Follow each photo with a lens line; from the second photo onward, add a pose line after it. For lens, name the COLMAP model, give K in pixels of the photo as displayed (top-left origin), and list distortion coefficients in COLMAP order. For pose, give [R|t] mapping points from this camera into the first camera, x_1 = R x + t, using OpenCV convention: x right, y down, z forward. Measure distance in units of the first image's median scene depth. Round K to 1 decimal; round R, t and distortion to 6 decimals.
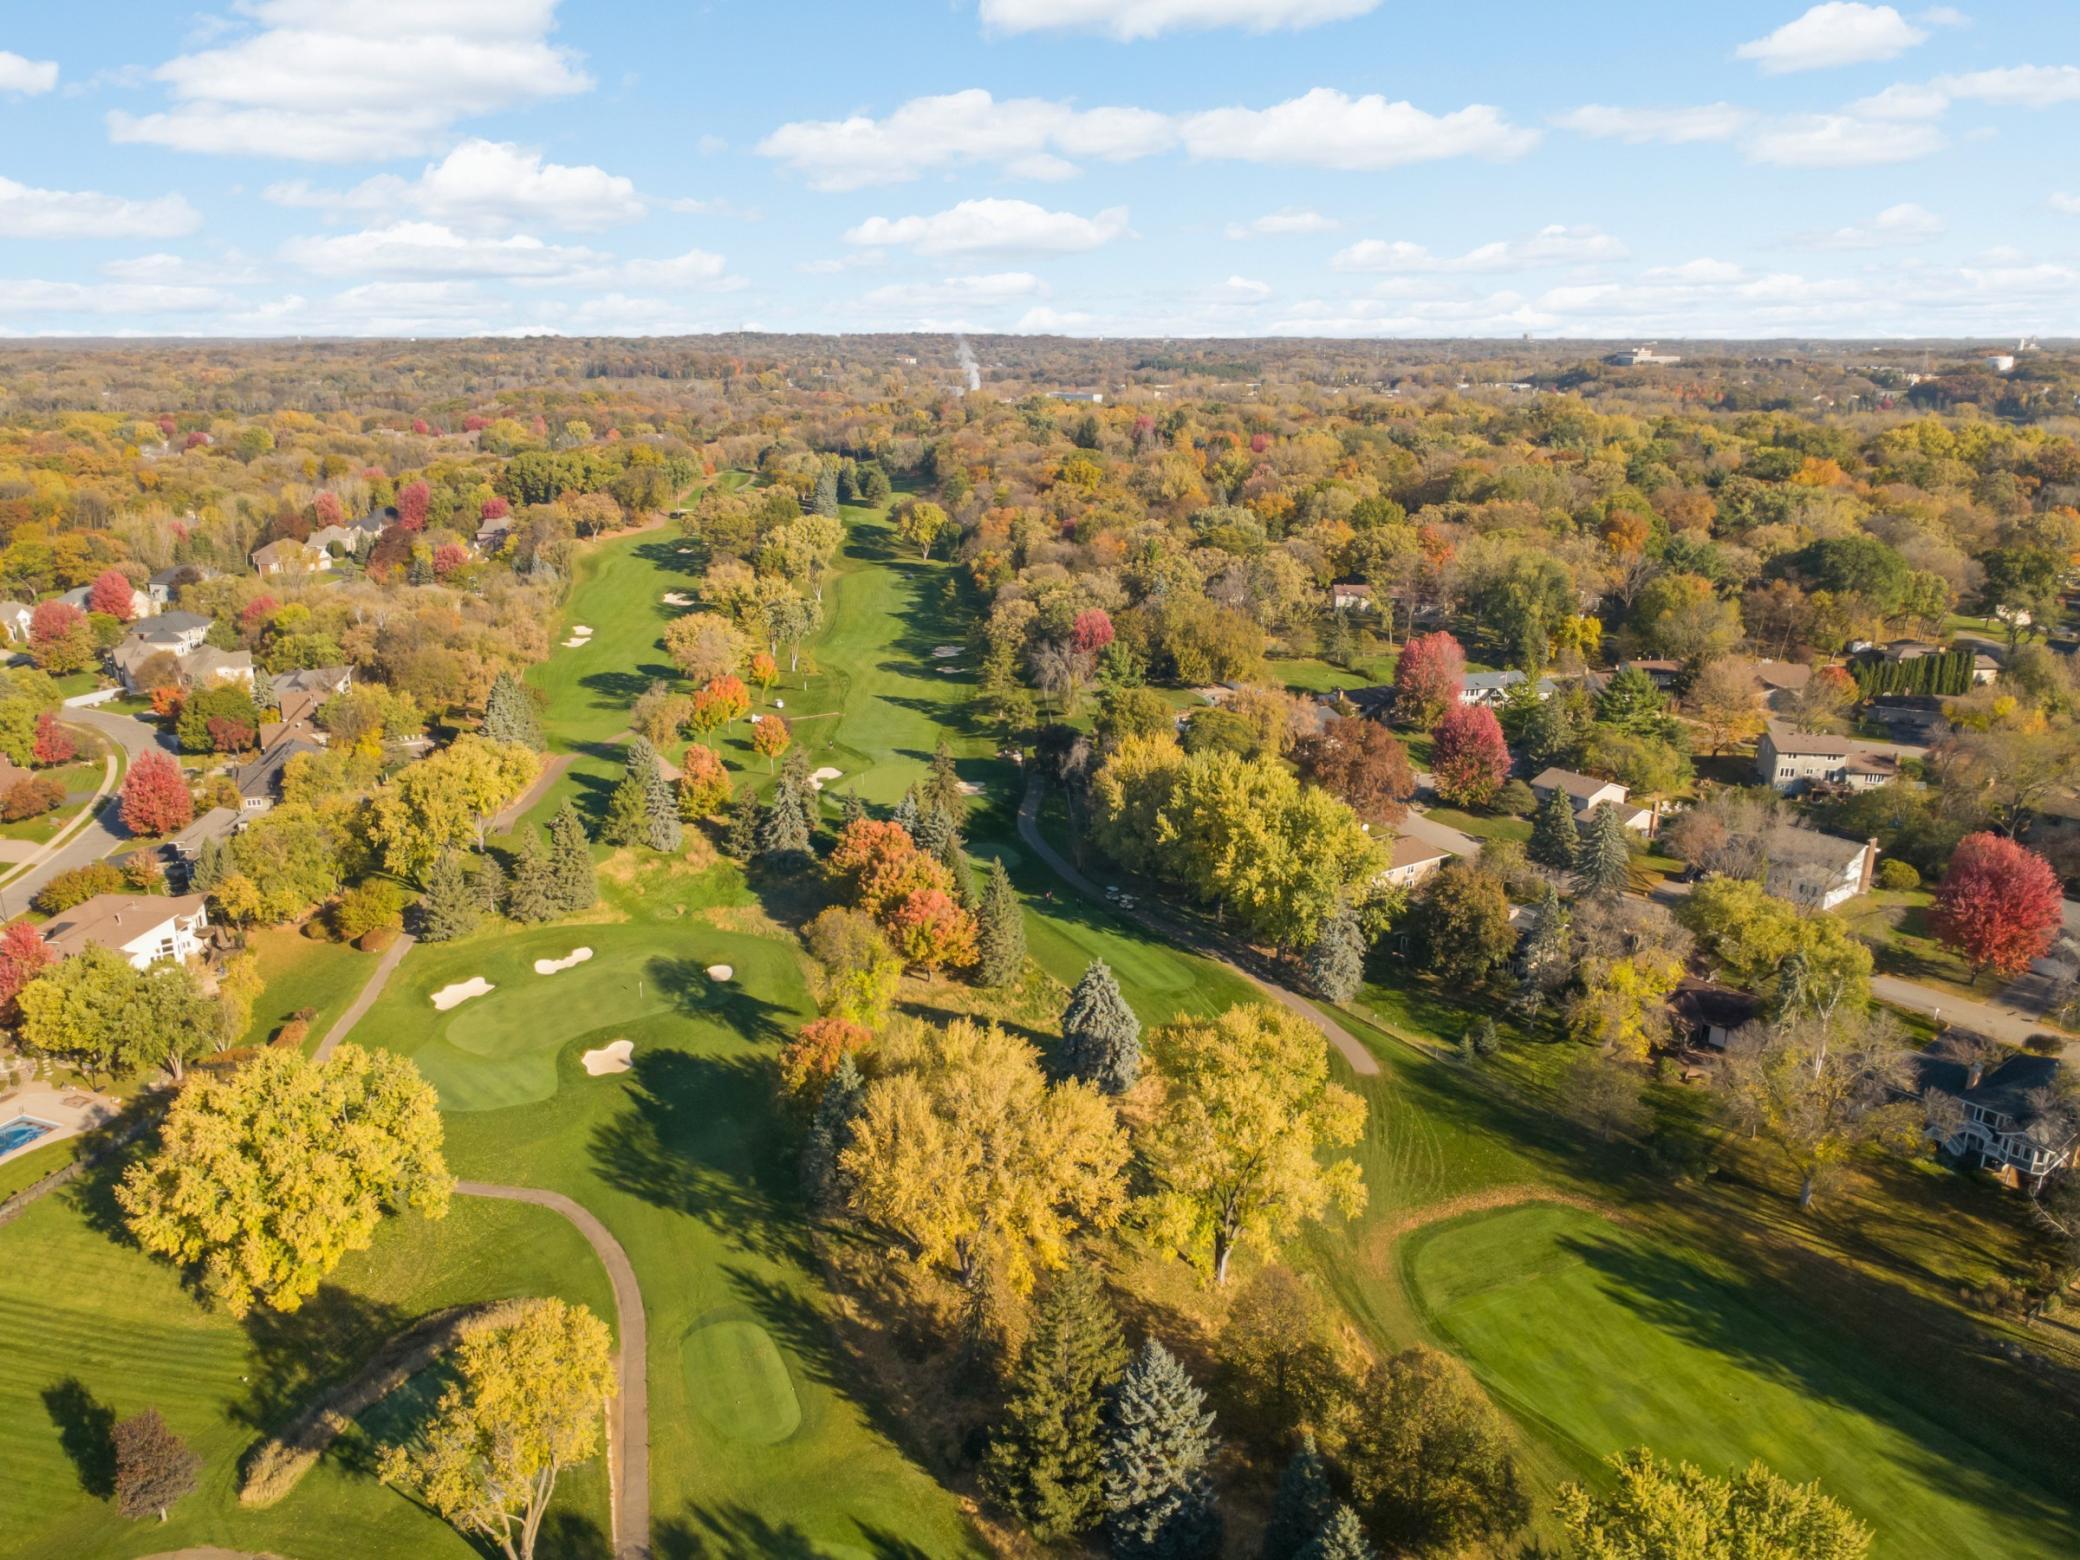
lens RADIAL K [[1479.8, 0, 1040.0], [0, 1479.8, 780.0], [0, 0, 1]] dist [-0.002089, -0.001436]
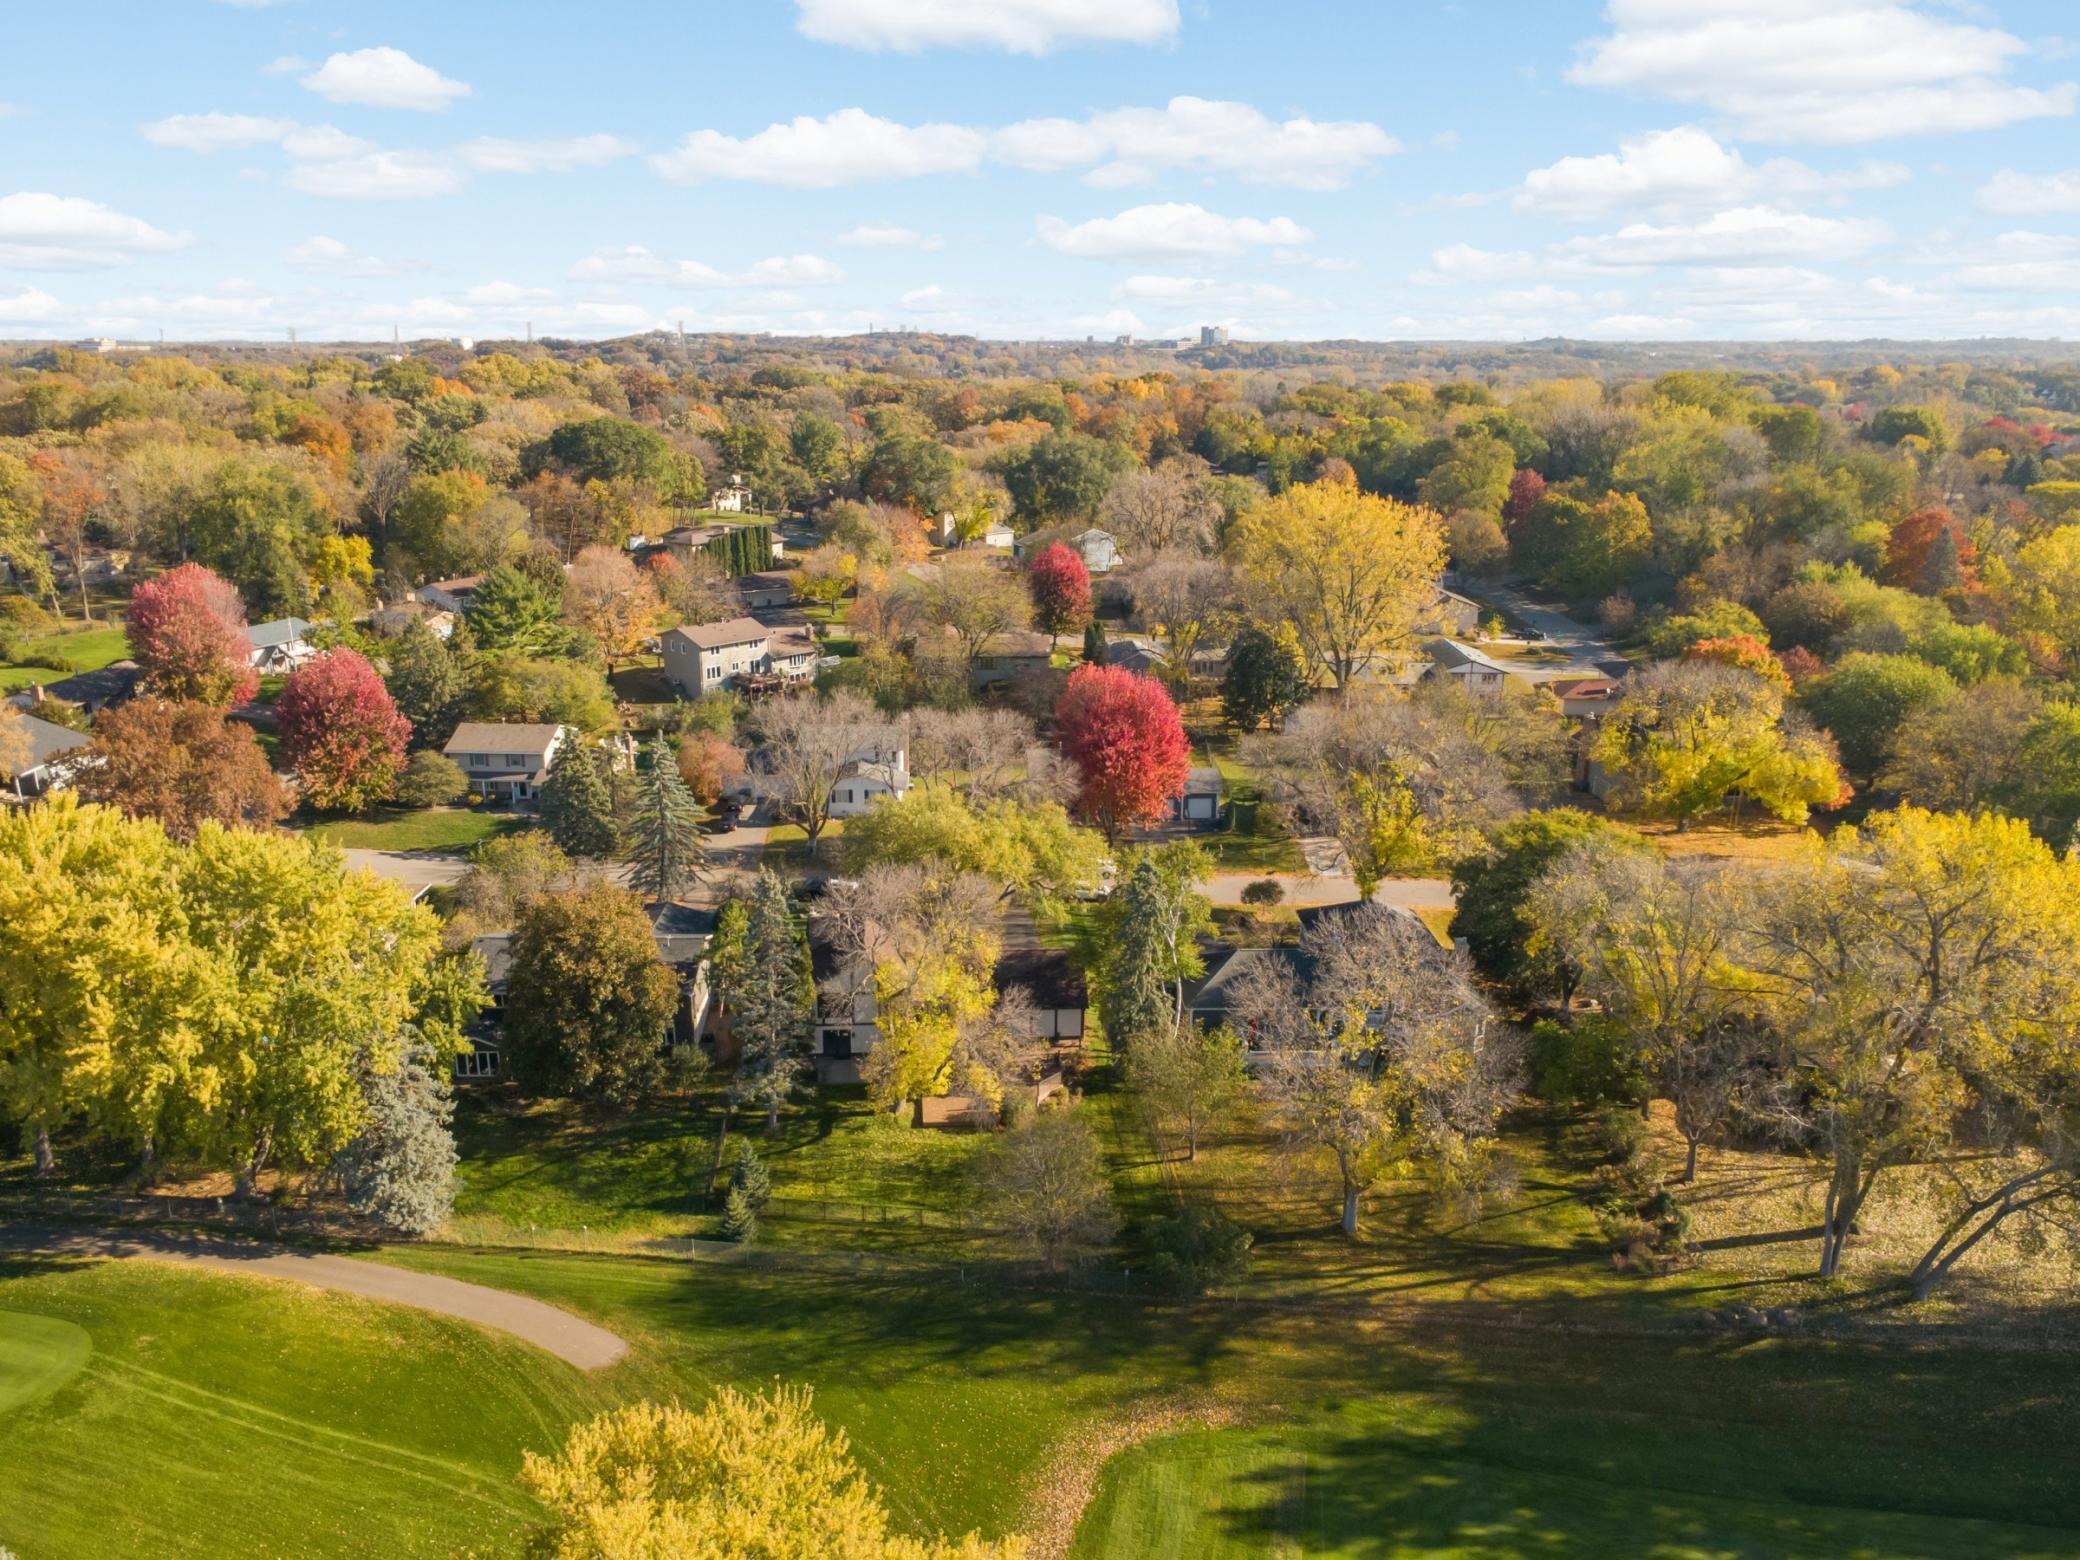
lens RADIAL K [[1552.7, 0, 1039.7], [0, 1552.7, 749.5], [0, 0, 1]] dist [0.001660, 0.003164]
pose [[0.633190, -0.219909, 0.742099, -0.013518], [0.227553, 0.969307, 0.093080, -0.004126], [-0.739790, 0.109930, 0.663796, 0.478645]]
